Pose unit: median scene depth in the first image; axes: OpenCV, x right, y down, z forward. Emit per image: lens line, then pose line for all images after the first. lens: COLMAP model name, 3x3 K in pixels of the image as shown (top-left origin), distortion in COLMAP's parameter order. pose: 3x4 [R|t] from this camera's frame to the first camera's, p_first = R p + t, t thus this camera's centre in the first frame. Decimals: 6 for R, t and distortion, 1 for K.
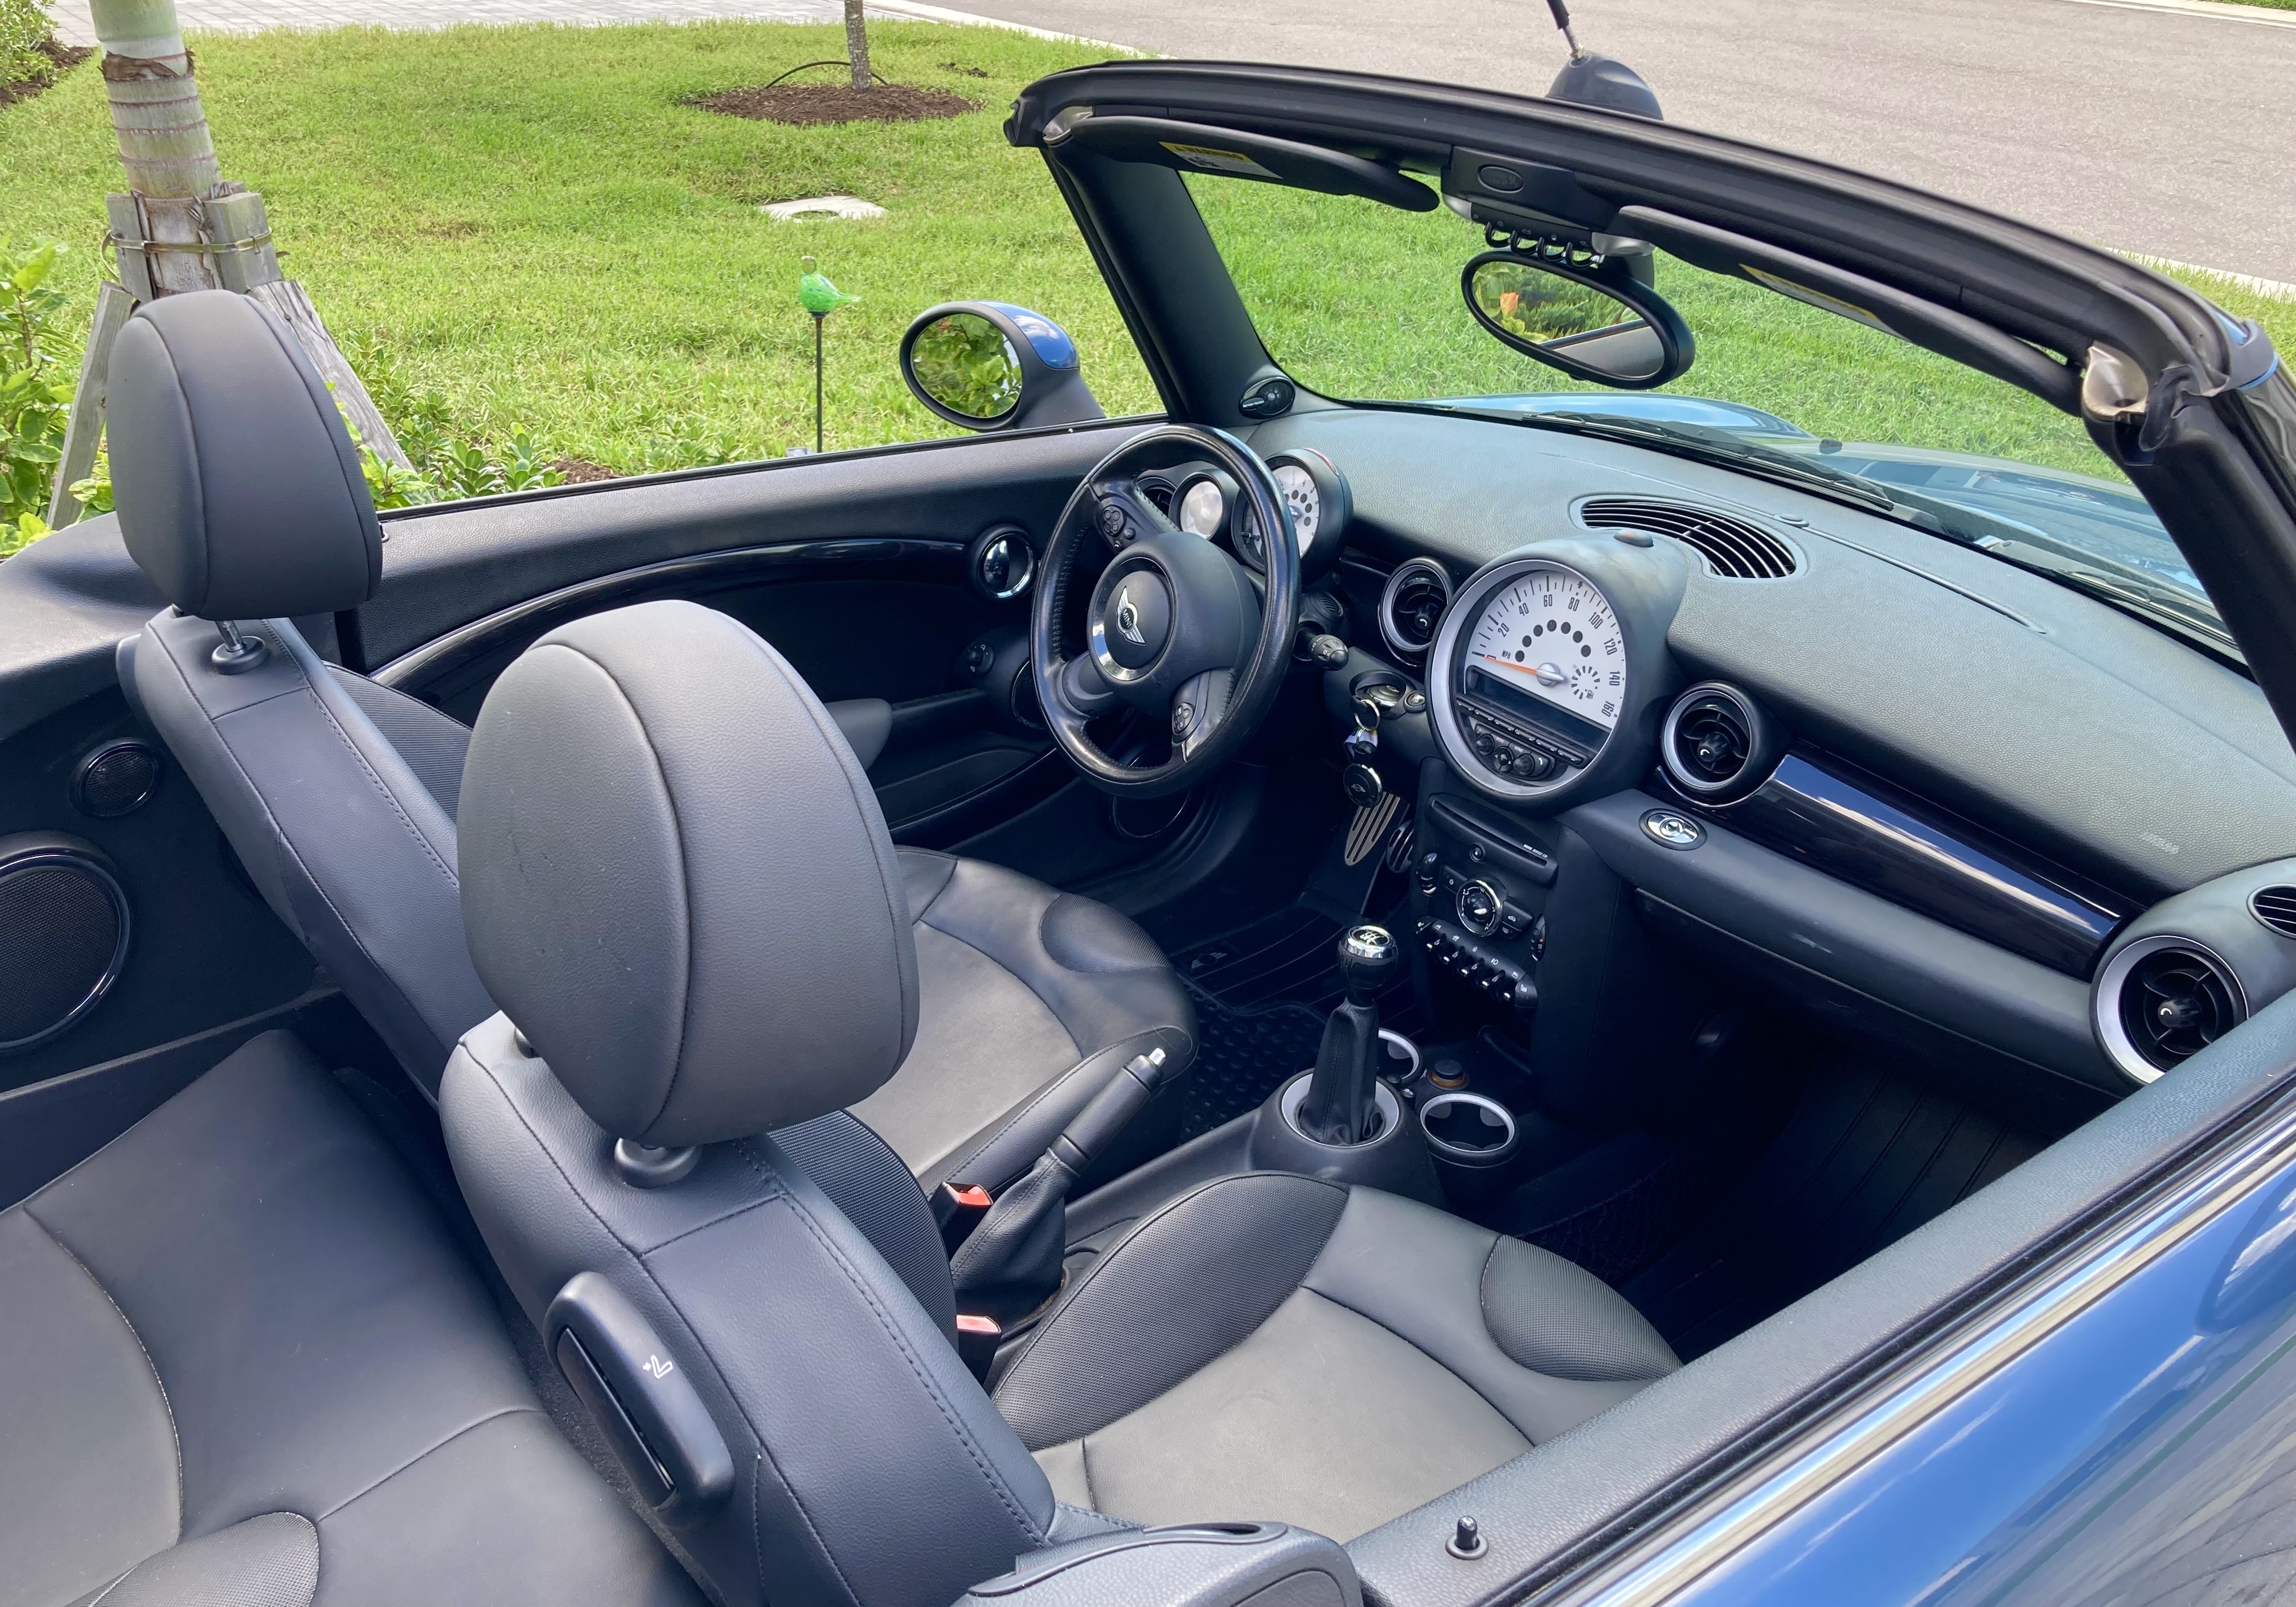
lens RADIAL K [[1759.3, 0, 1148.0], [0, 1759.3, 803.5], [0, 0, 1]] dist [0.042073, -0.001903]
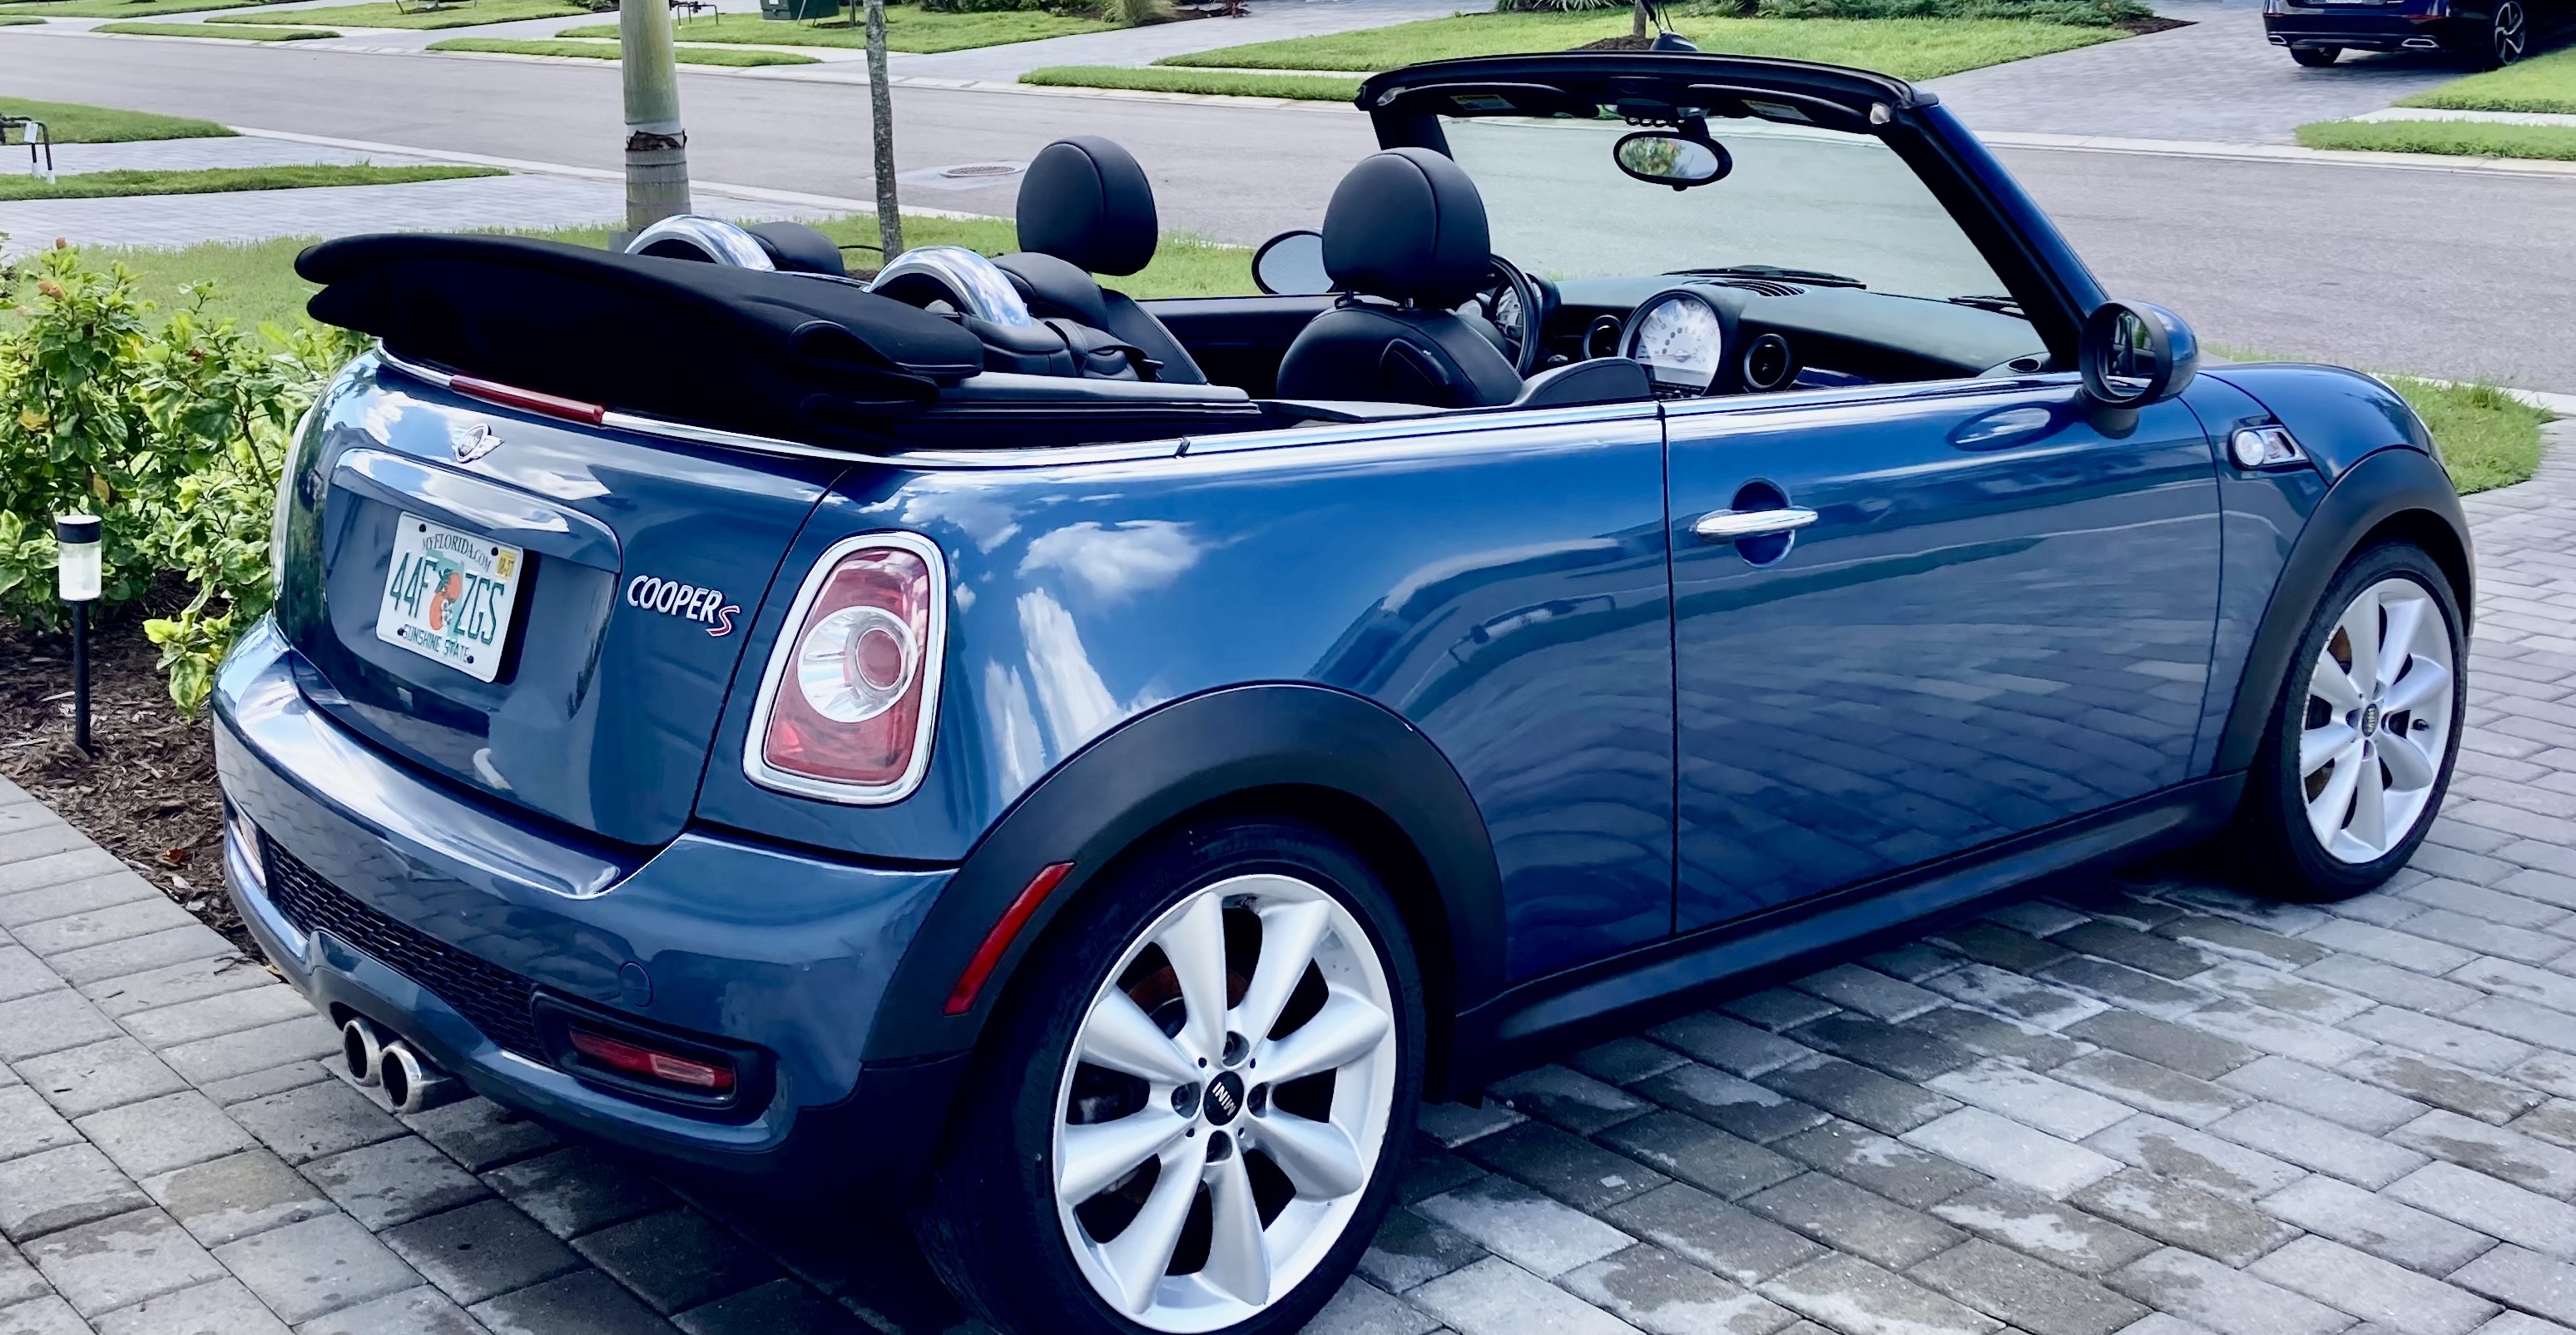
lens RADIAL K [[2550.2, 0, 1288.0], [0, 2550.2, 667.5], [0, 0, 1]] dist [0.108670, 0.005995]
pose [[0.995837, -0.049590, 0.076483, -0.240099], [0.067360, 0.965658, -0.250934, 0.529181], [-0.061412, 0.255042, 0.964978, -0.877763]]
